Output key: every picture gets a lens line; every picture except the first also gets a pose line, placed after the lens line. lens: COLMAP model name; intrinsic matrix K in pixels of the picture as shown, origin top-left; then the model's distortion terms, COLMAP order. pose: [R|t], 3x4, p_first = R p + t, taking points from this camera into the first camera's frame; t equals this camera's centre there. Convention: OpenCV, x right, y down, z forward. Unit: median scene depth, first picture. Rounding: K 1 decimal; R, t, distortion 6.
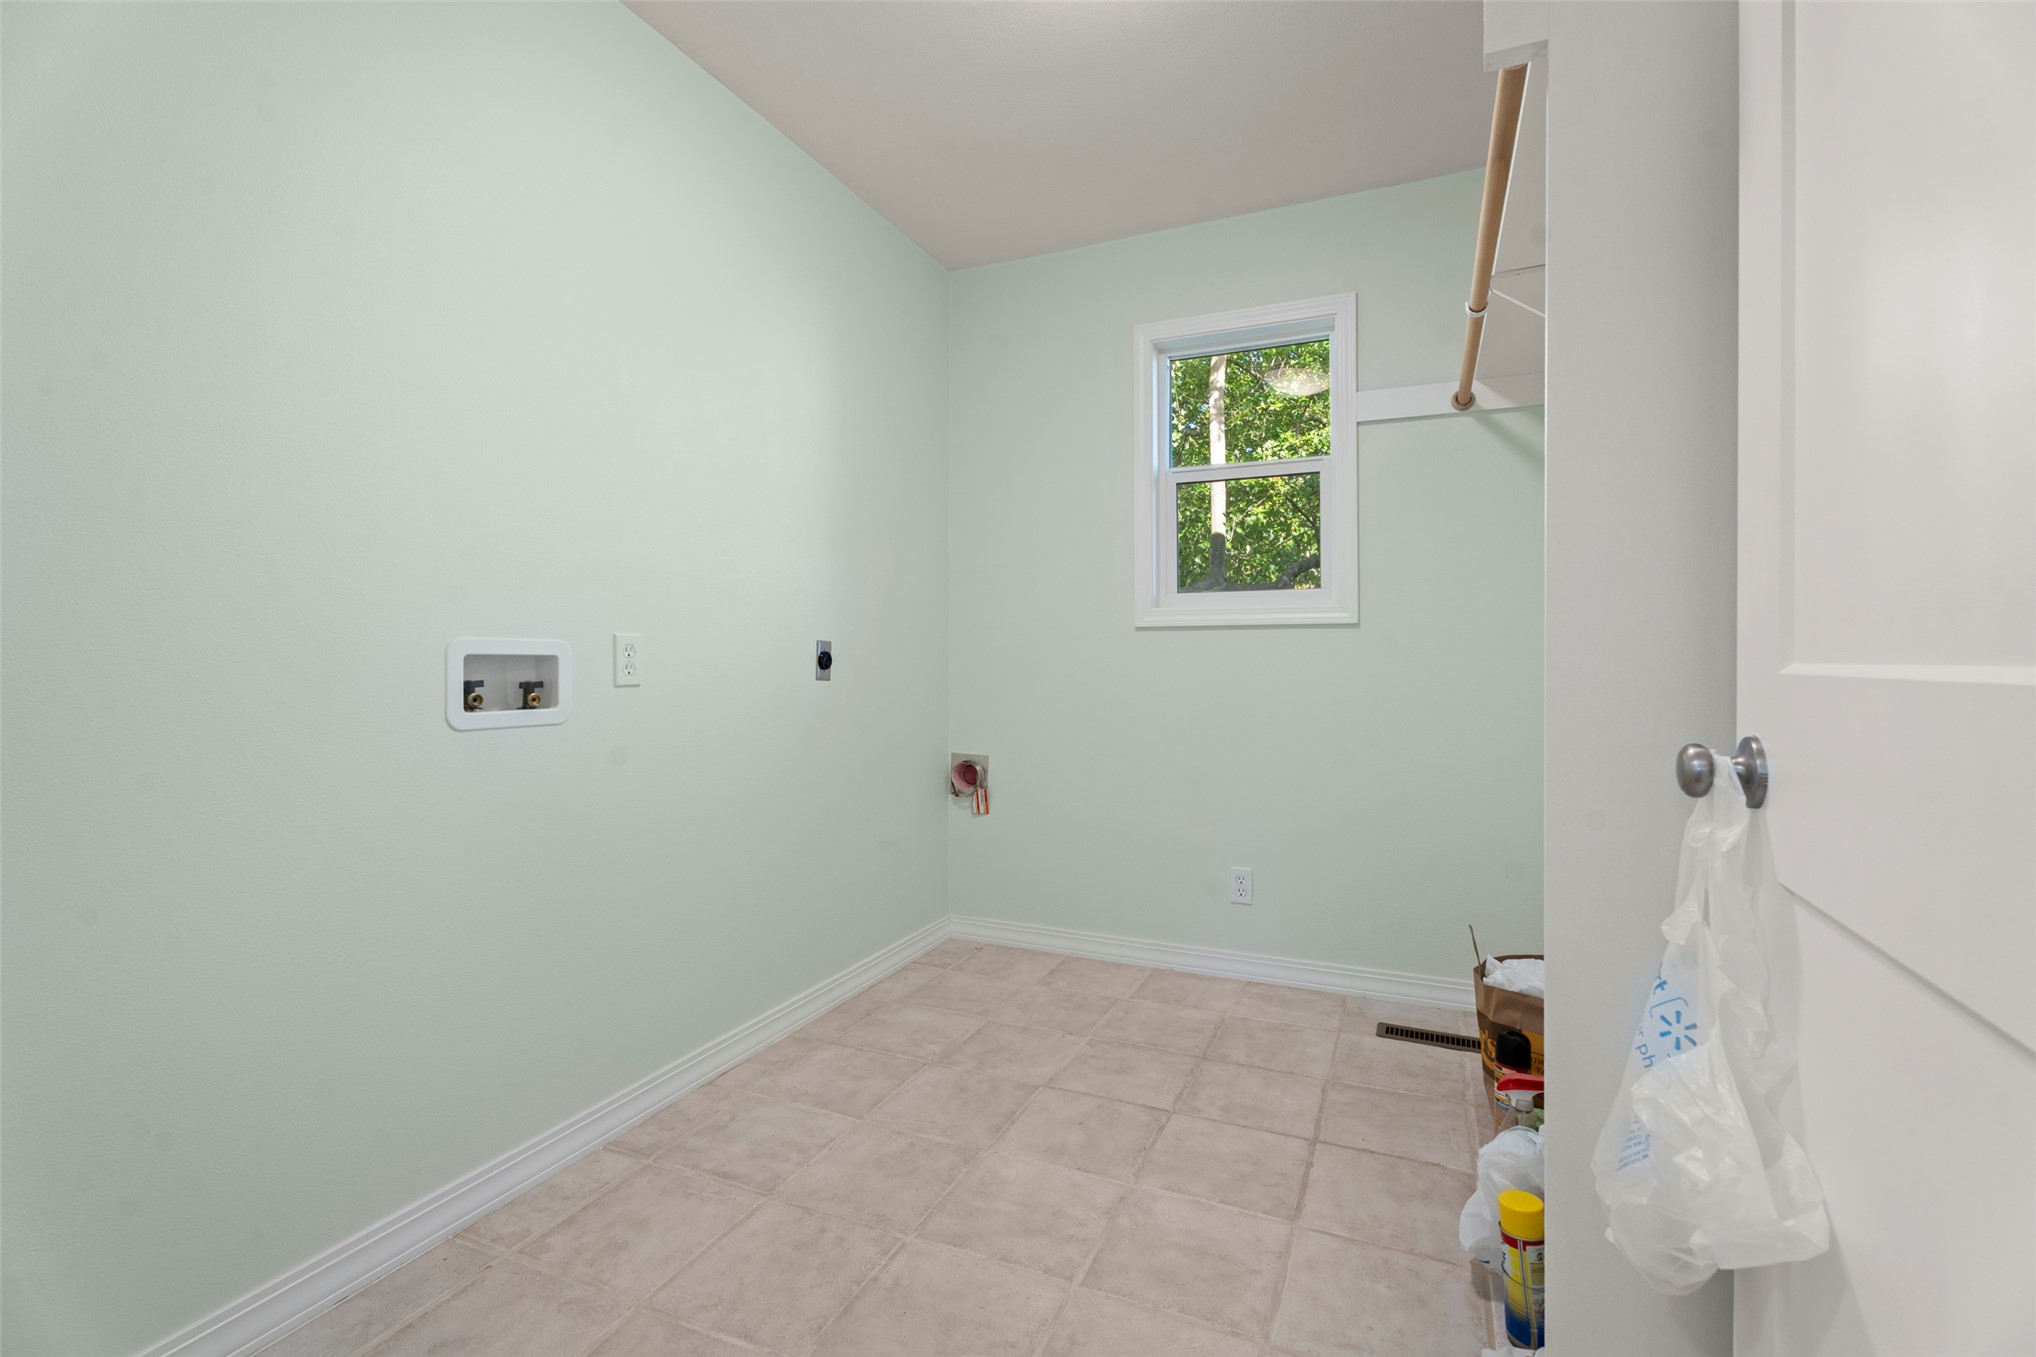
lens RADIAL K [[902.3, 0, 1023.2], [0, 902.3, 659.3], [0, 0, 1]] dist [0.004754, -0.002751]
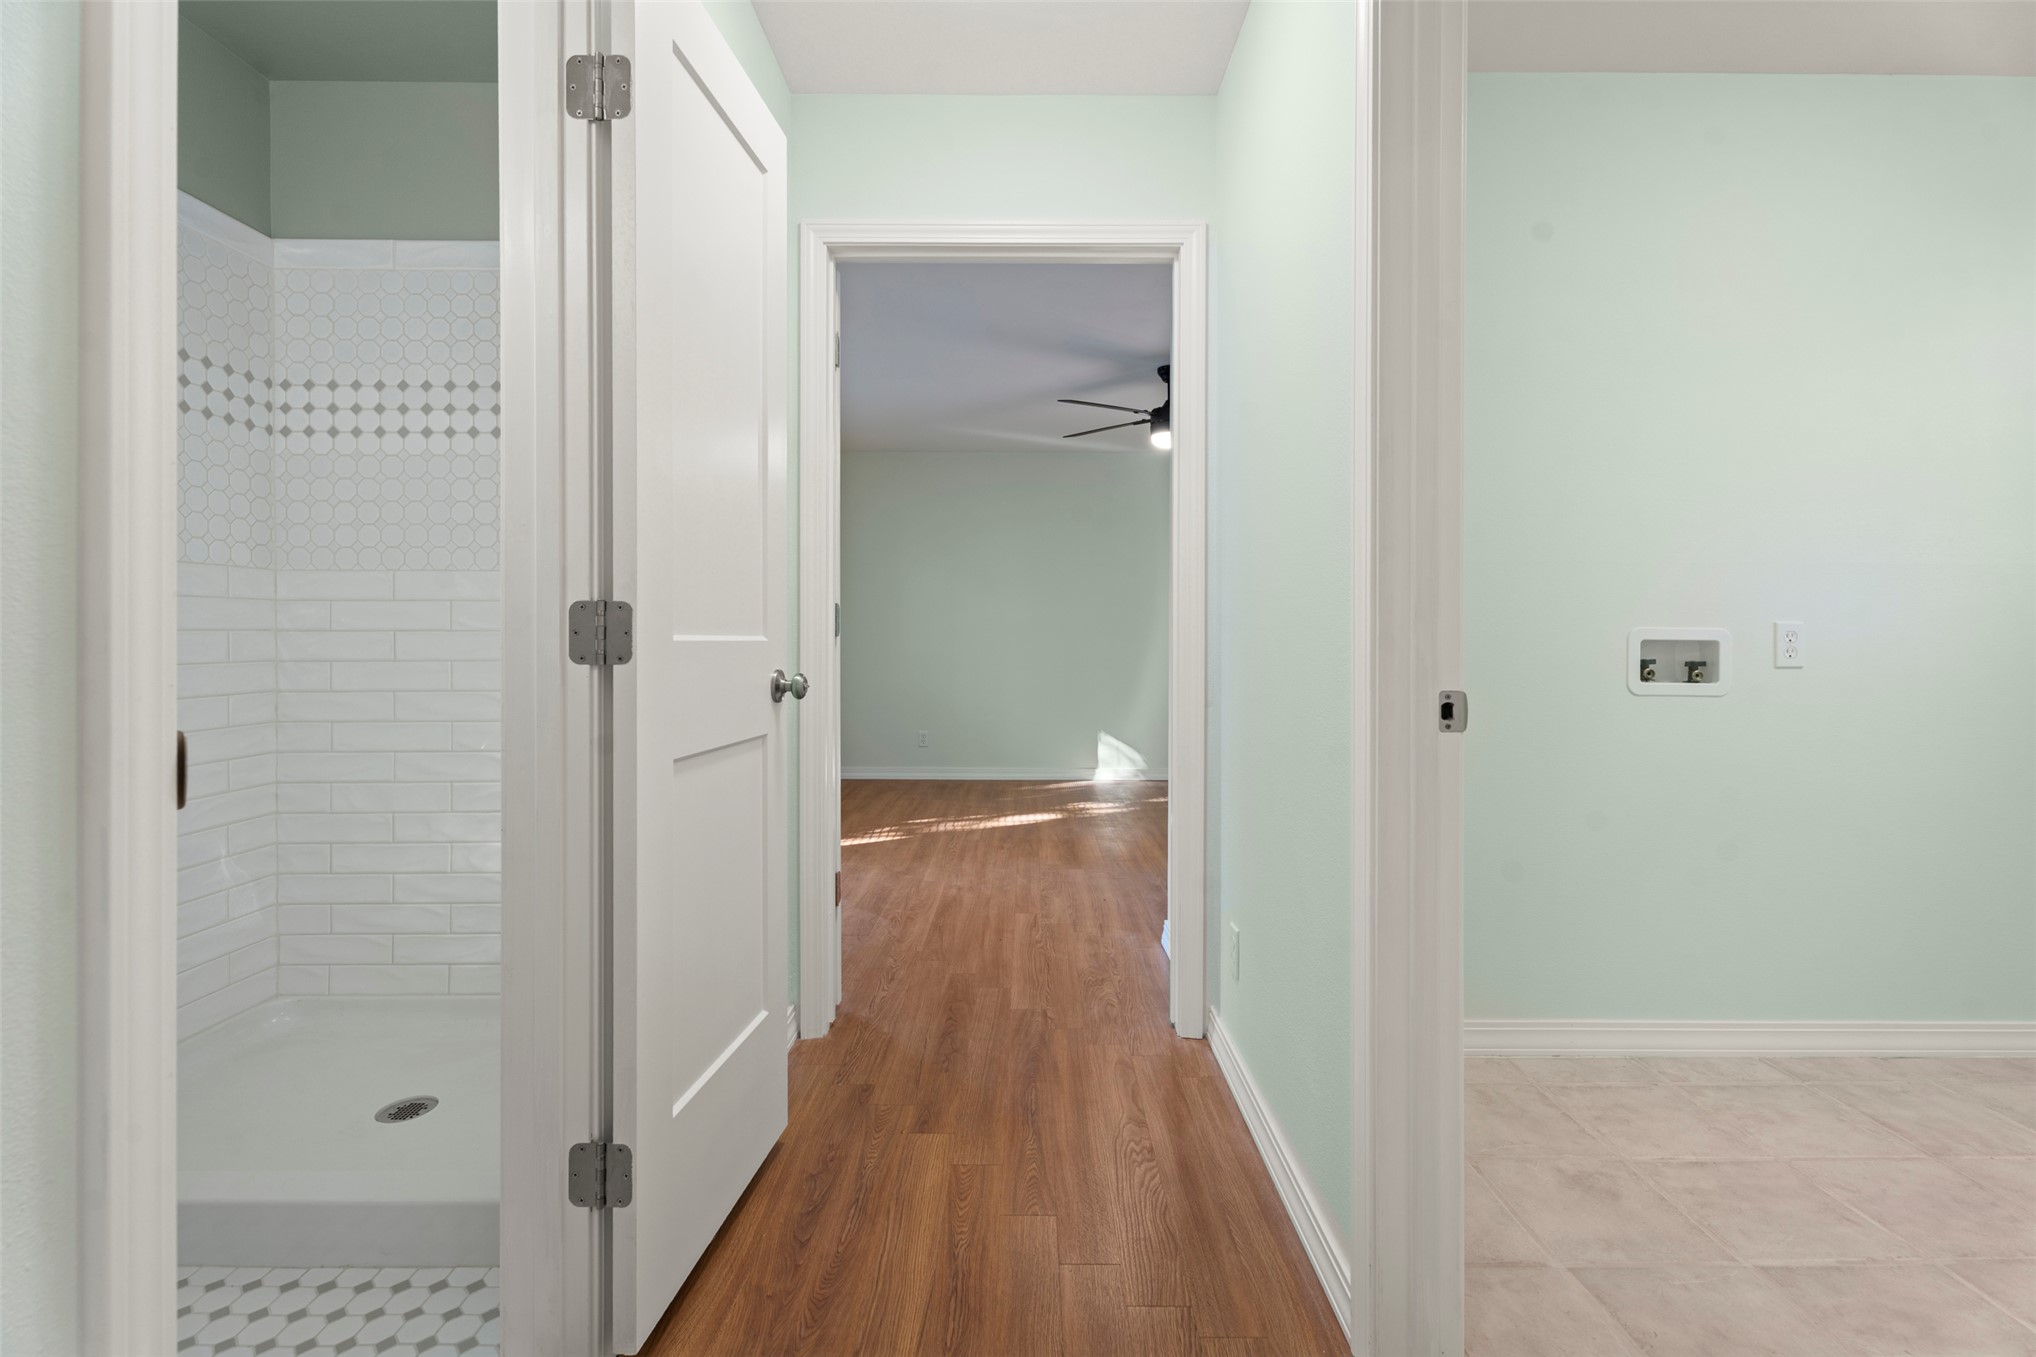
lens RADIAL K [[902.3, 0, 1038.0], [0, 902.3, 640.9], [0, 0, 1]] dist [0.004754, -0.002751]
pose [[0.410975, 0.004036, -0.911638, 0.231686], [-0.006865, 0.999976, 0.001332, 0.000678], [0.911621, 0.005711, 0.410993, -0.360357]]
